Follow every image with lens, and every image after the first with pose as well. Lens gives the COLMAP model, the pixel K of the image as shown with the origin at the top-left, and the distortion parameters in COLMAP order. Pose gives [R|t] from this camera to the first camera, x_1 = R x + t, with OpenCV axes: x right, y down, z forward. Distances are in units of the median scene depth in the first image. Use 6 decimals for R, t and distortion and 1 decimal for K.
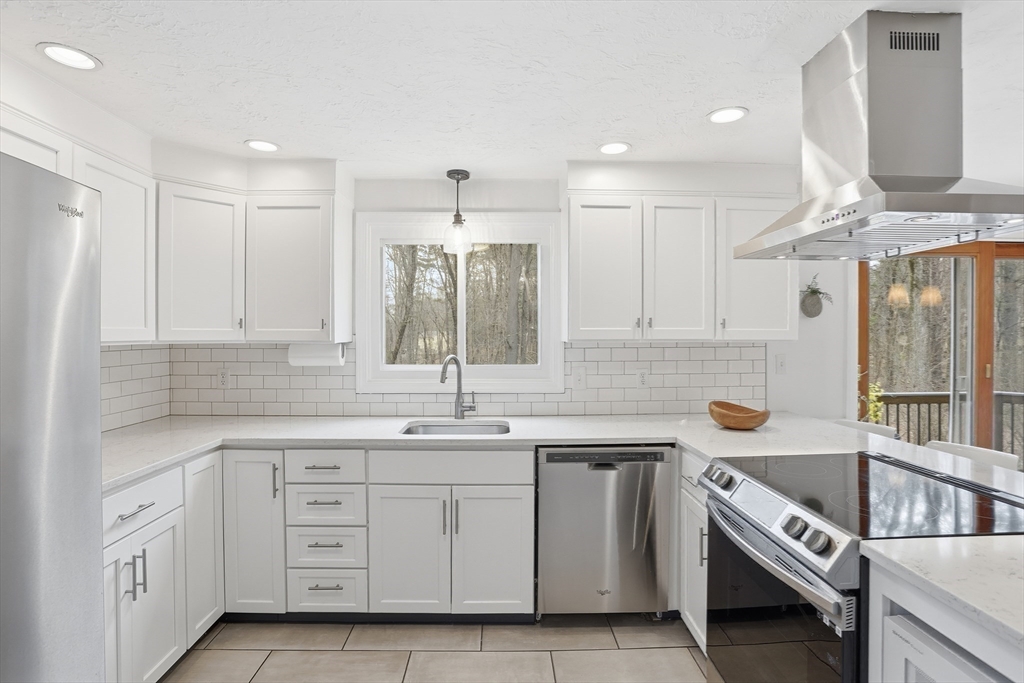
lens RADIAL K [[497.6, 0, 514.2], [0, 497.6, 339.7], [0, 0, 1]] dist [-0.051655, 0.017835]
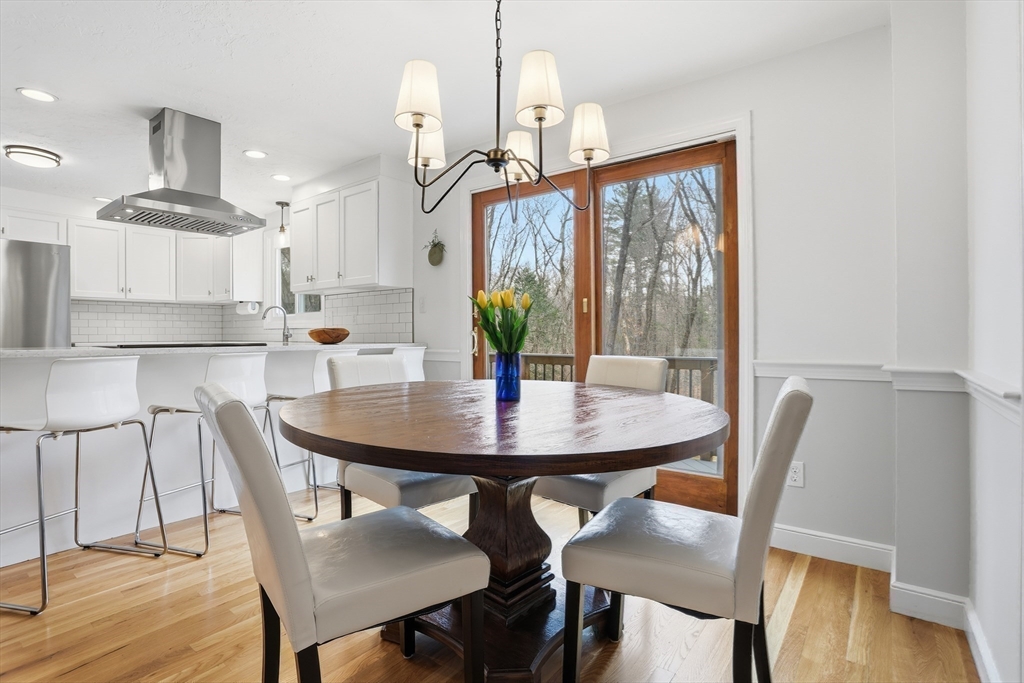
lens RADIAL K [[497.6, 0, 530.2], [0, 497.6, 337.8], [0, 0, 1]] dist [-0.051655, 0.017835]
pose [[0.786876, 0.002195, -0.617107, 1.624422], [-0.000172, 0.999994, 0.003337, 0.135481], [0.617111, -0.002519, 0.786872, 0.166652]]
